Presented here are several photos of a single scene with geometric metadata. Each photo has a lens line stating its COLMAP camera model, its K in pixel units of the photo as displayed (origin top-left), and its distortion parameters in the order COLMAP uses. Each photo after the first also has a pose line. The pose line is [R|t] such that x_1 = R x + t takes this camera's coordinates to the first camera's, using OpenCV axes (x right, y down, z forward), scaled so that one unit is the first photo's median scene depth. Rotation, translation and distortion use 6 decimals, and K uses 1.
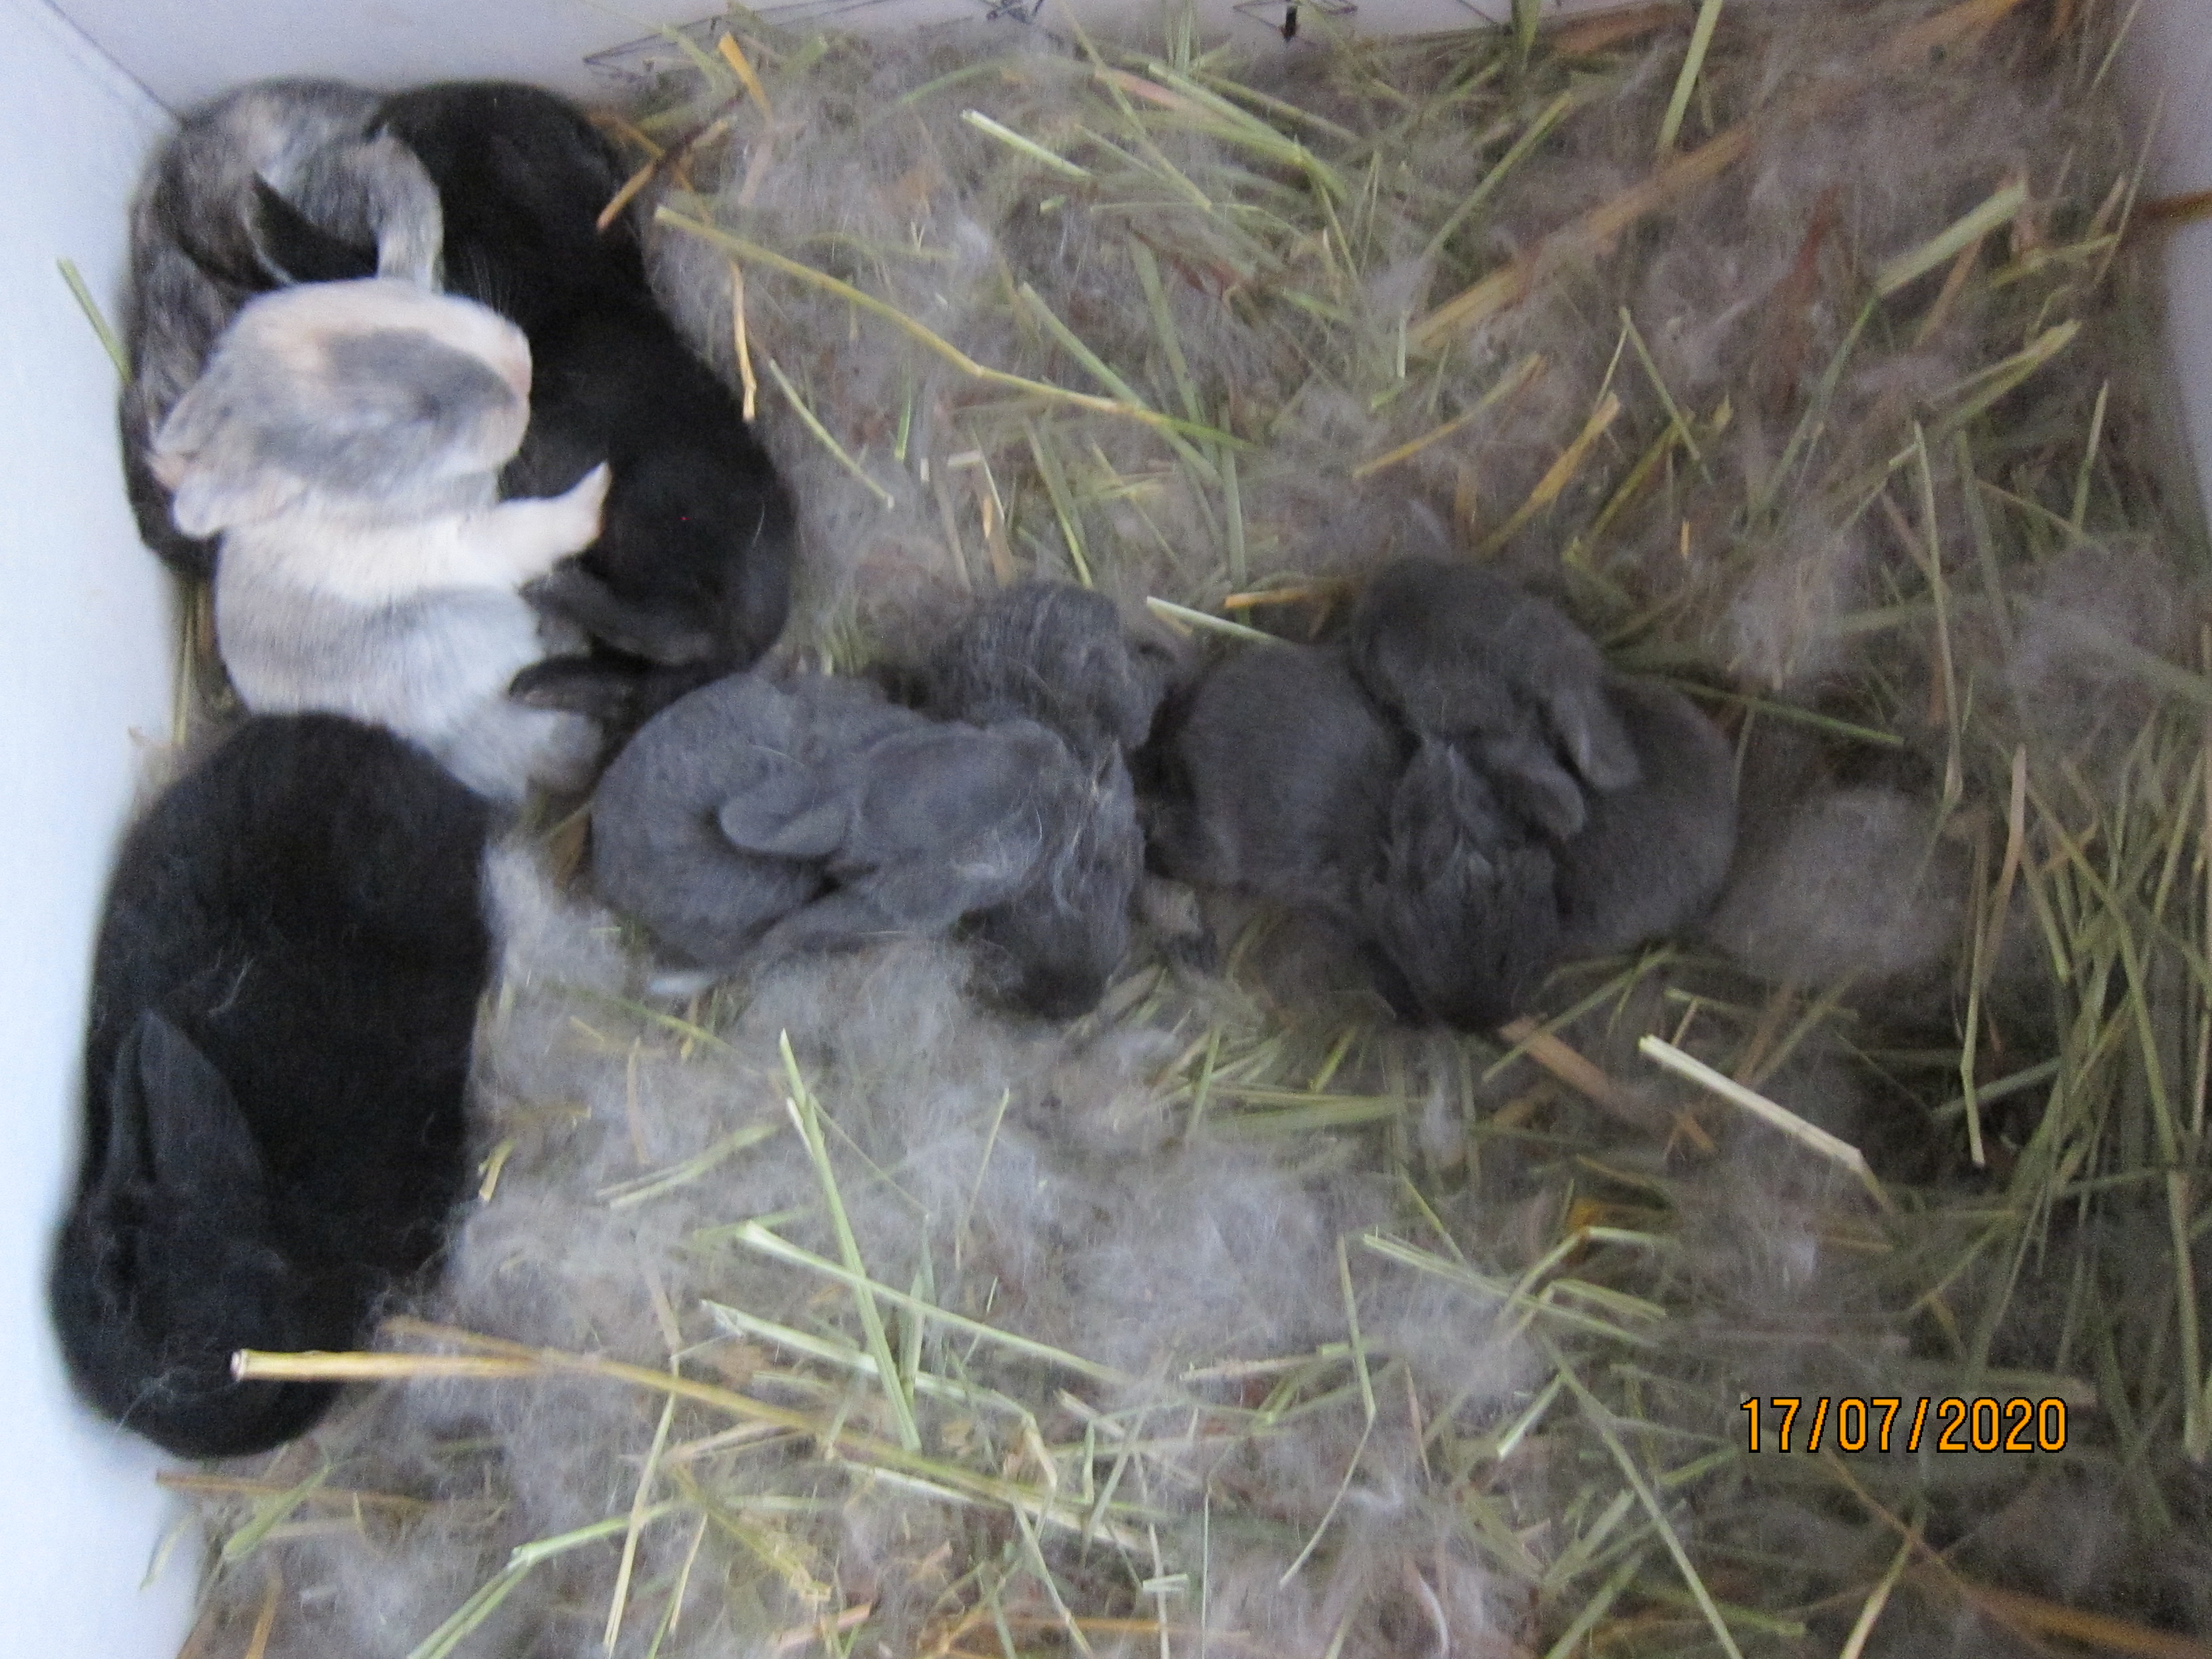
lens RADIAL K [[1812.0, 0, 1108.9], [0, 1812.0, 835.8], [0, 0, 1]] dist [-0.065061, 0.049193]
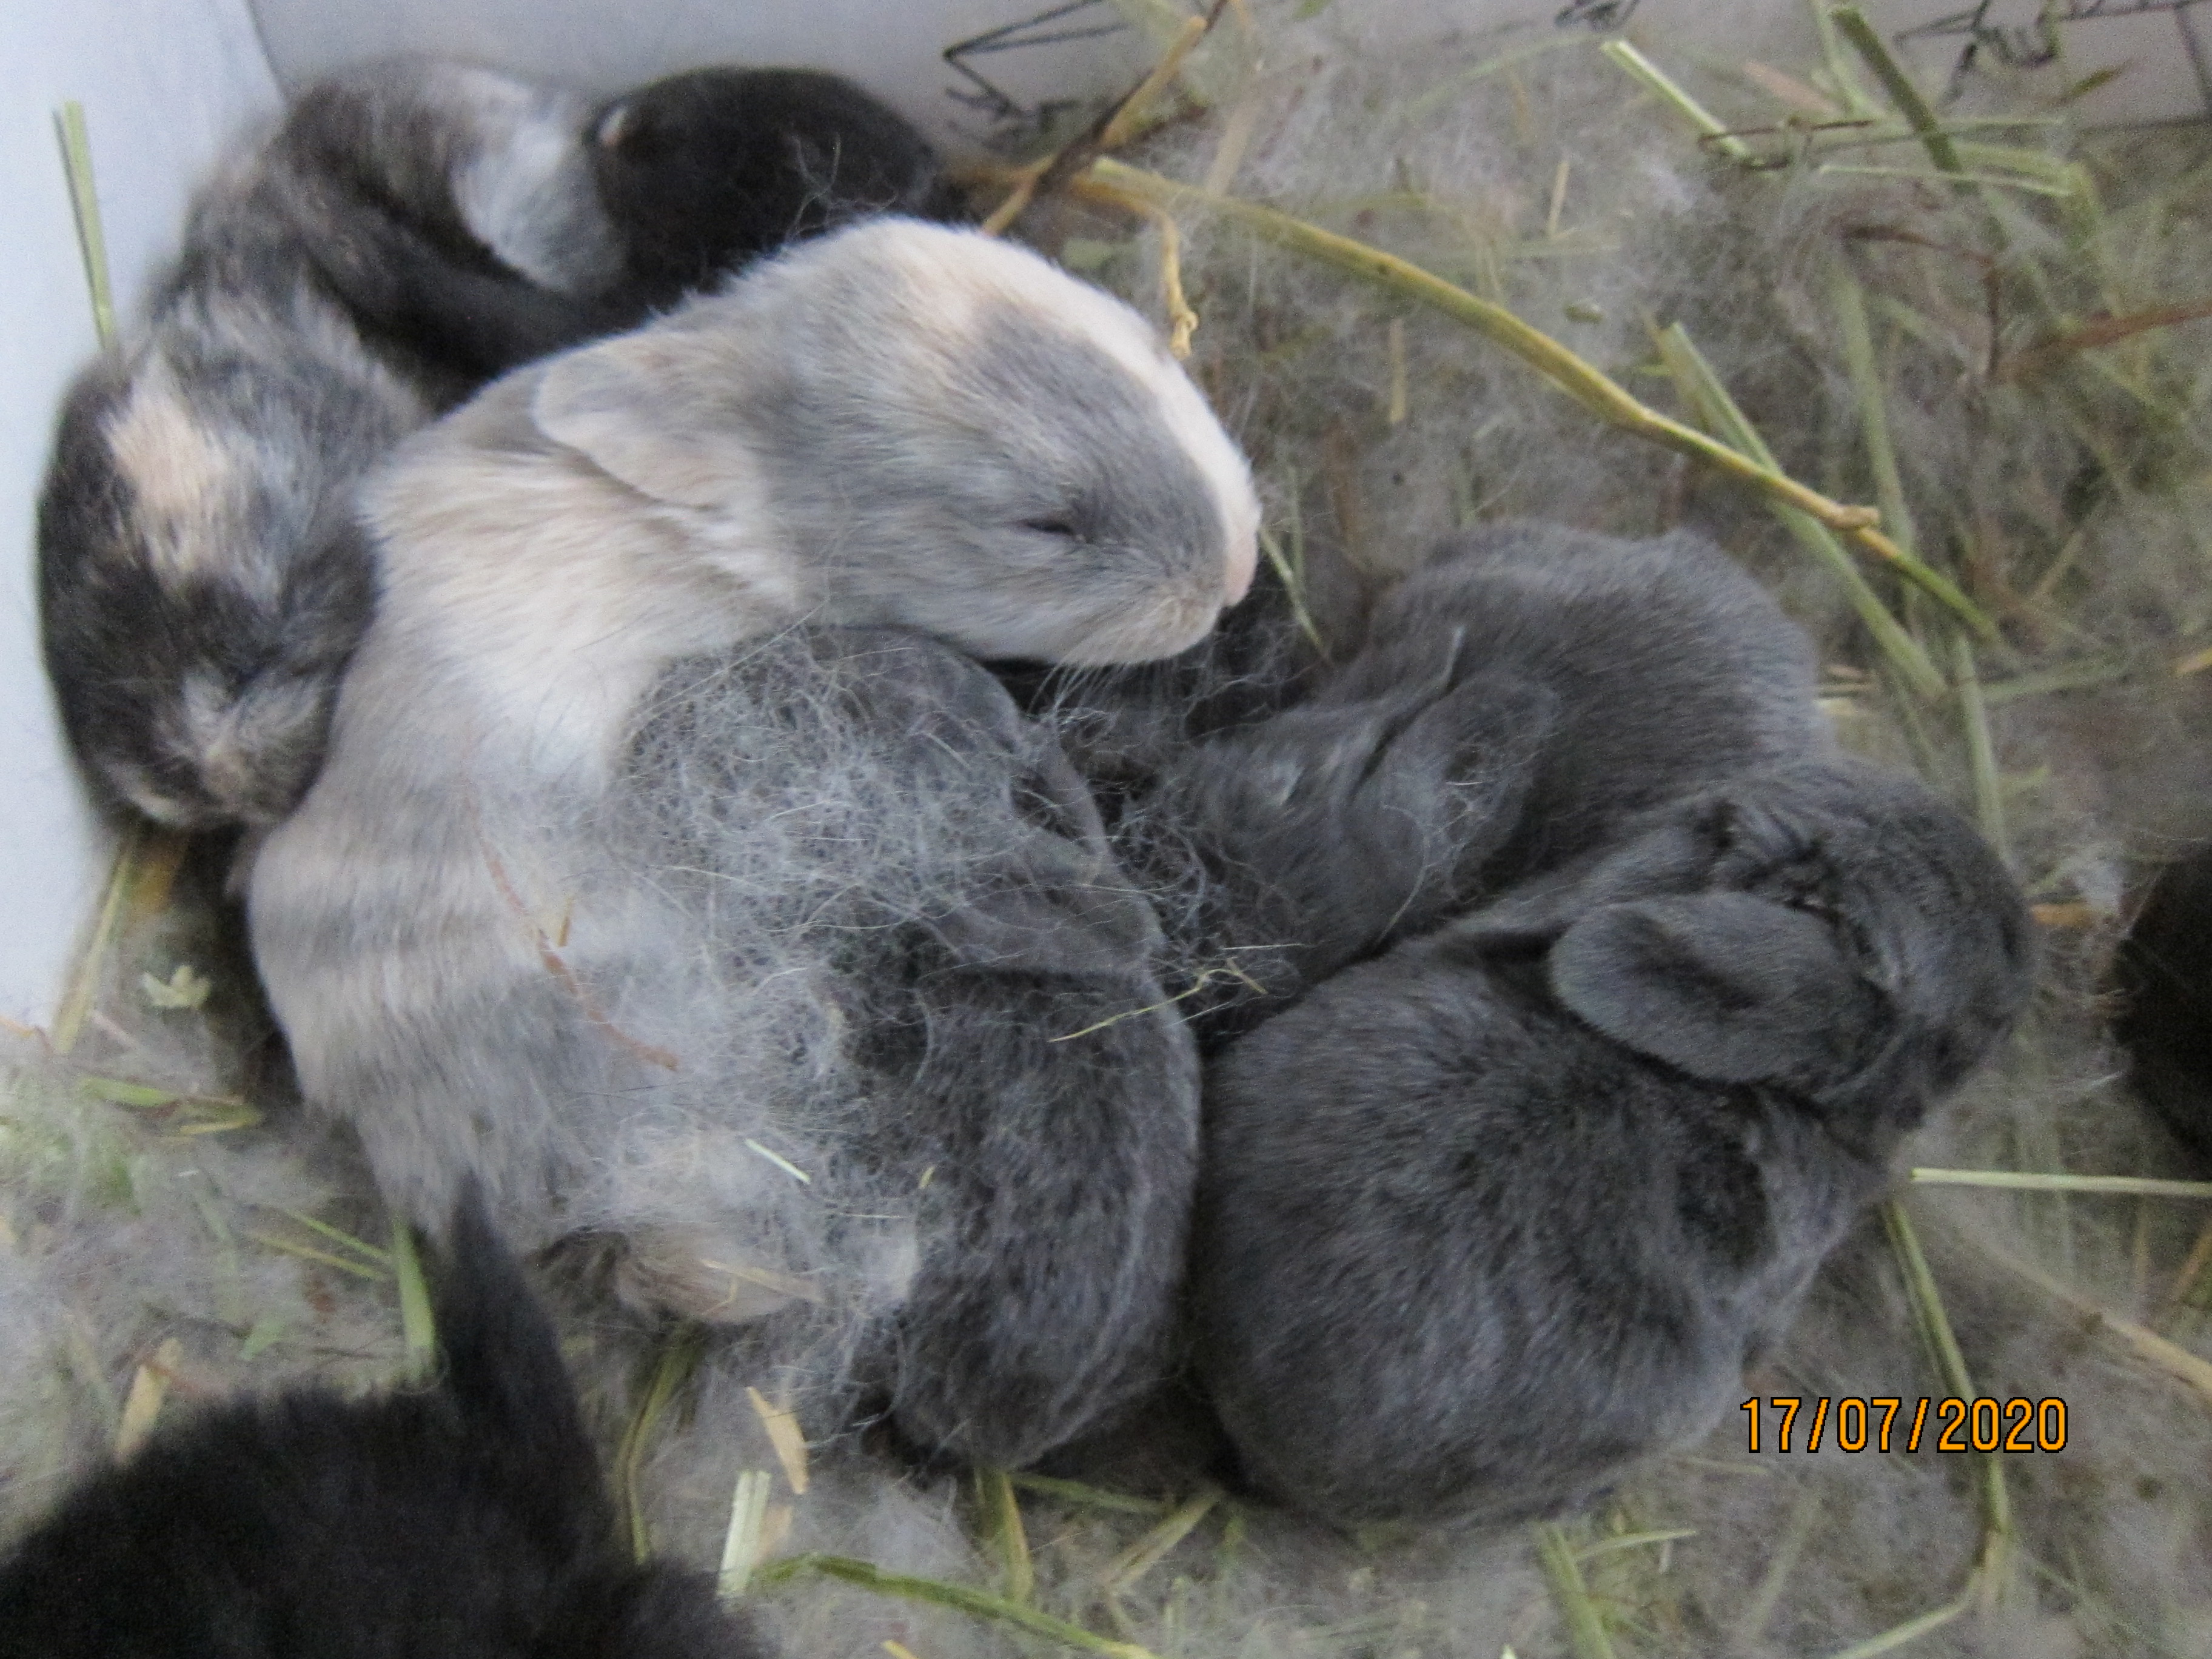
lens RADIAL K [[1812.0, 0, 1104.7], [0, 1812.0, 833.6], [0, 0, 1]] dist [-0.065061, 0.049193]
pose [[0.998274, 0.009482, 0.057956, -0.277986], [0.016309, 0.903298, -0.428703, 0.105863], [-0.056416, 0.428909, 0.901584, 0.543954]]
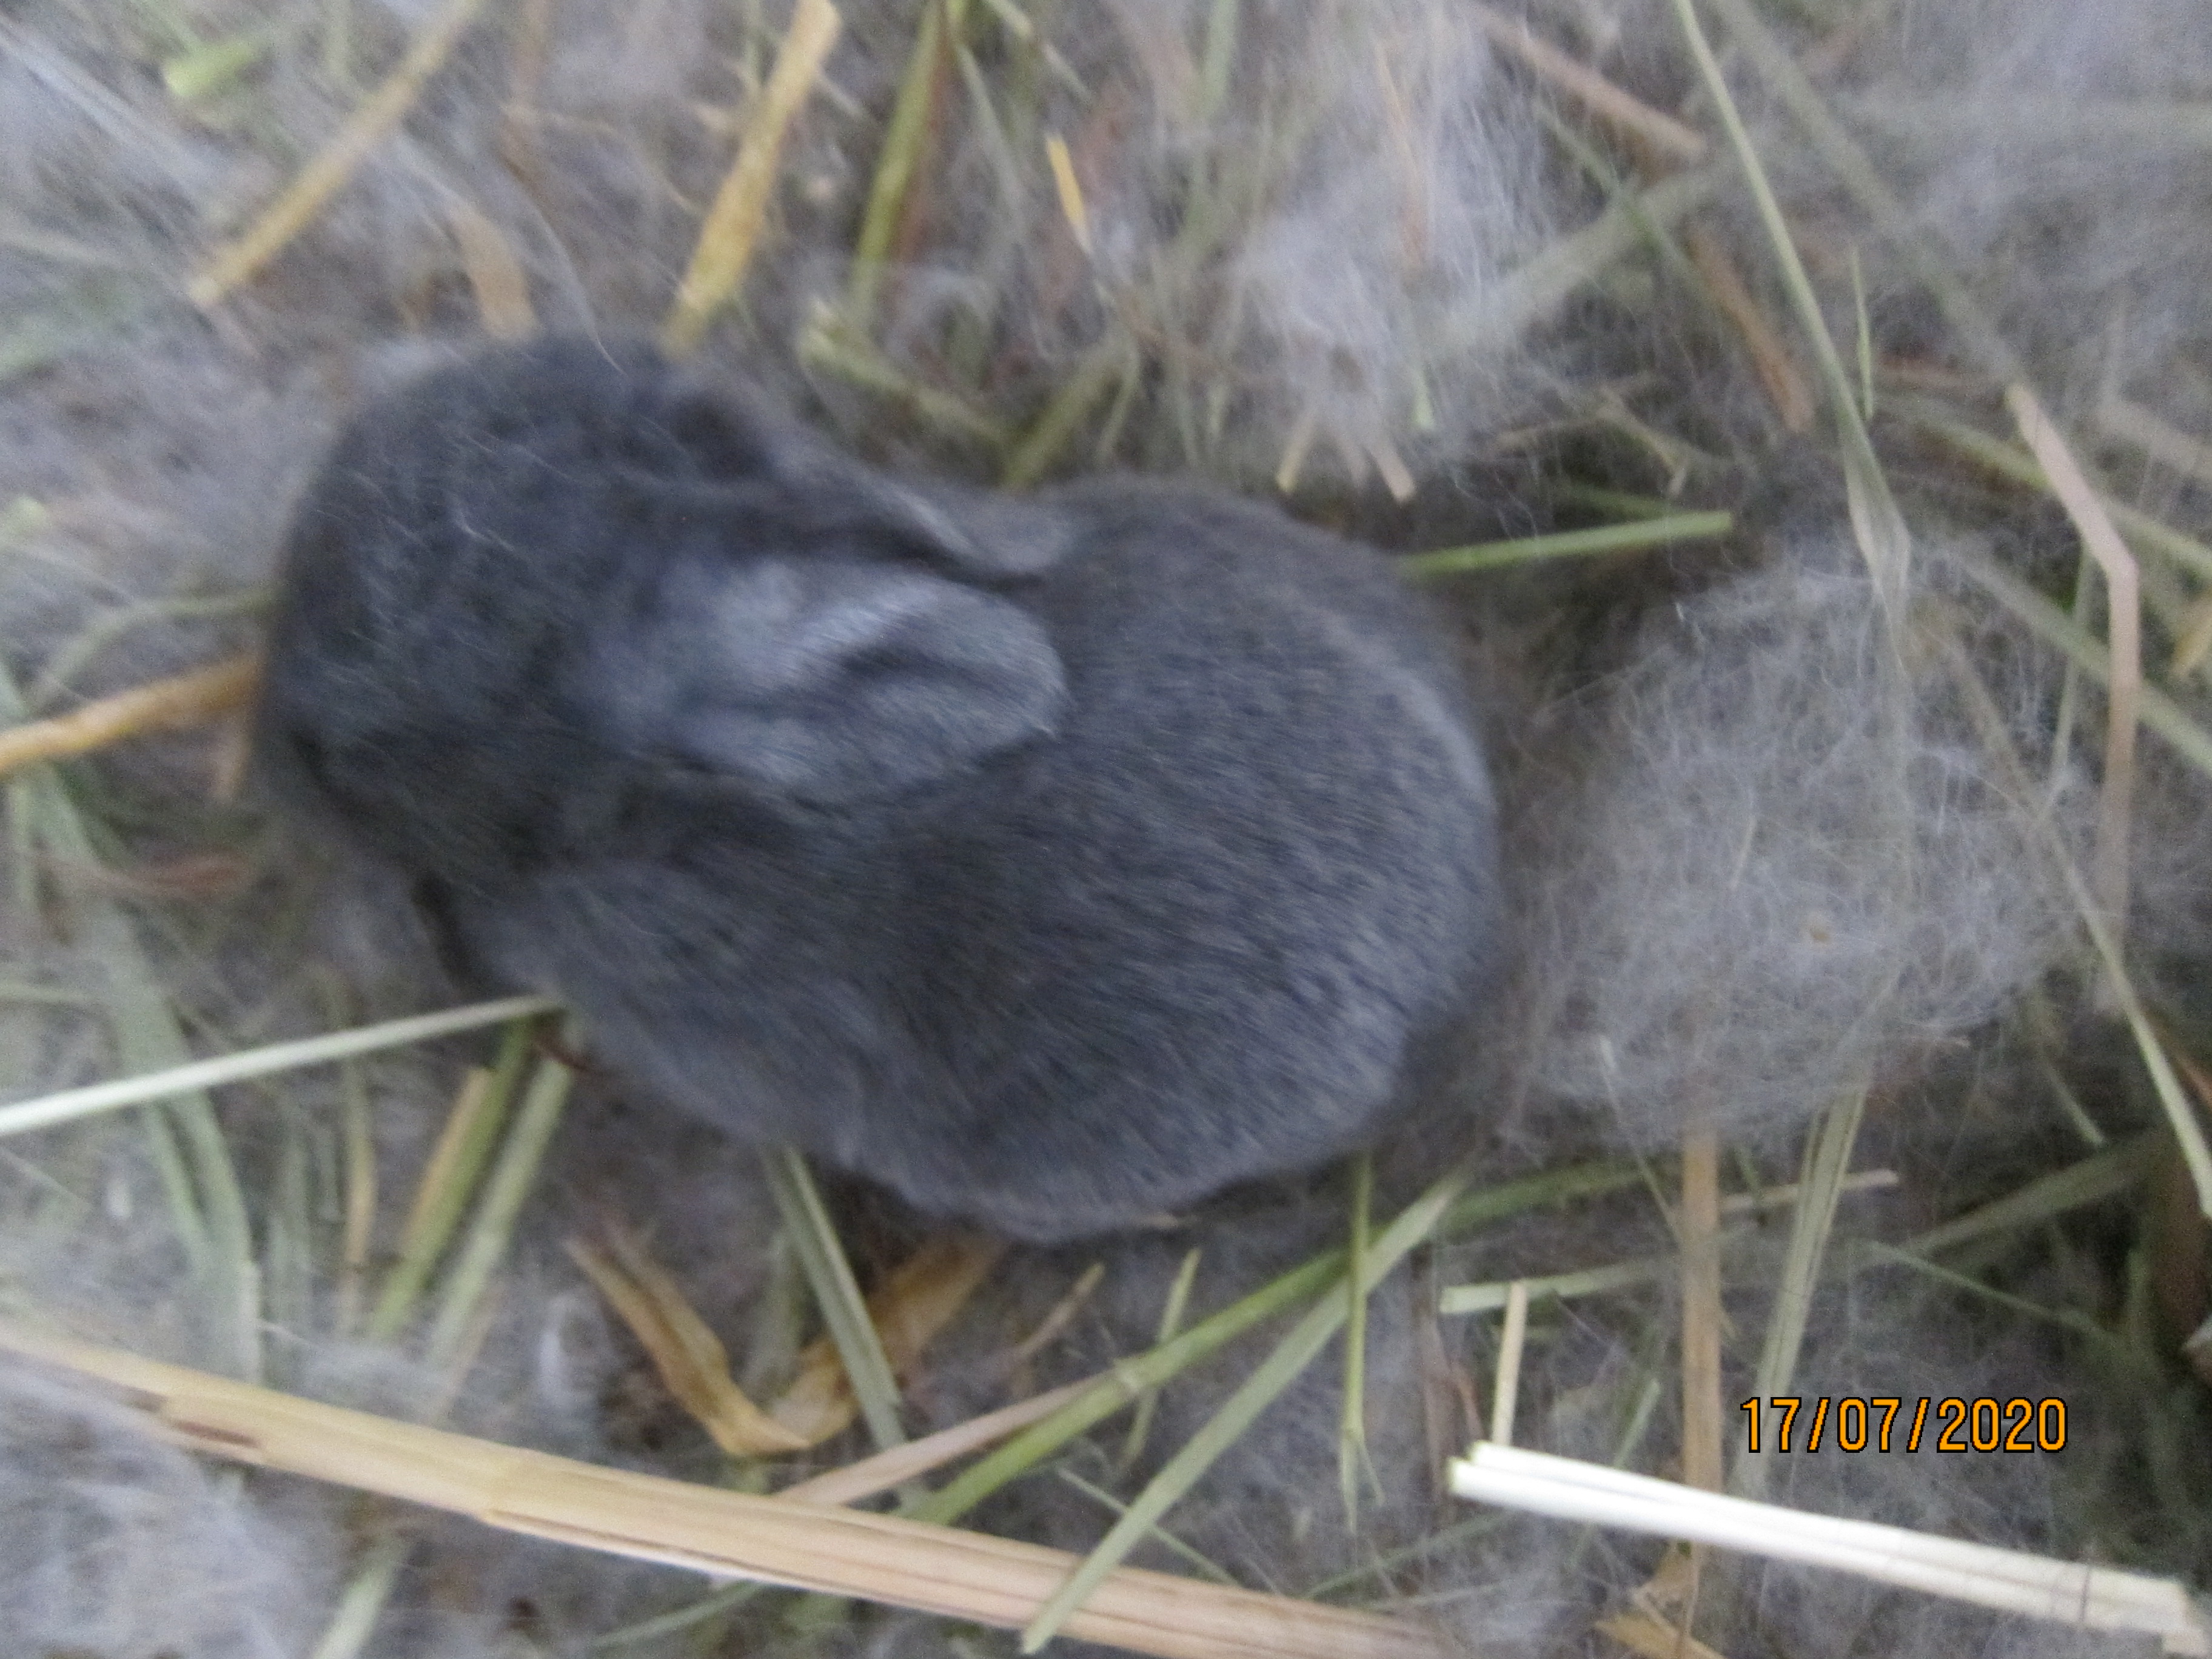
lens RADIAL K [[1812.0, 0, 1106.0], [0, 1812.0, 842.4], [0, 0, 1]] dist [-0.065061, 0.049193]
pose [[0.911960, -0.301119, 0.278669, 0.178542], [0.349359, 0.926071, -0.142622, 0.028371], [-0.215121, 0.227421, 0.949738, 0.670954]]
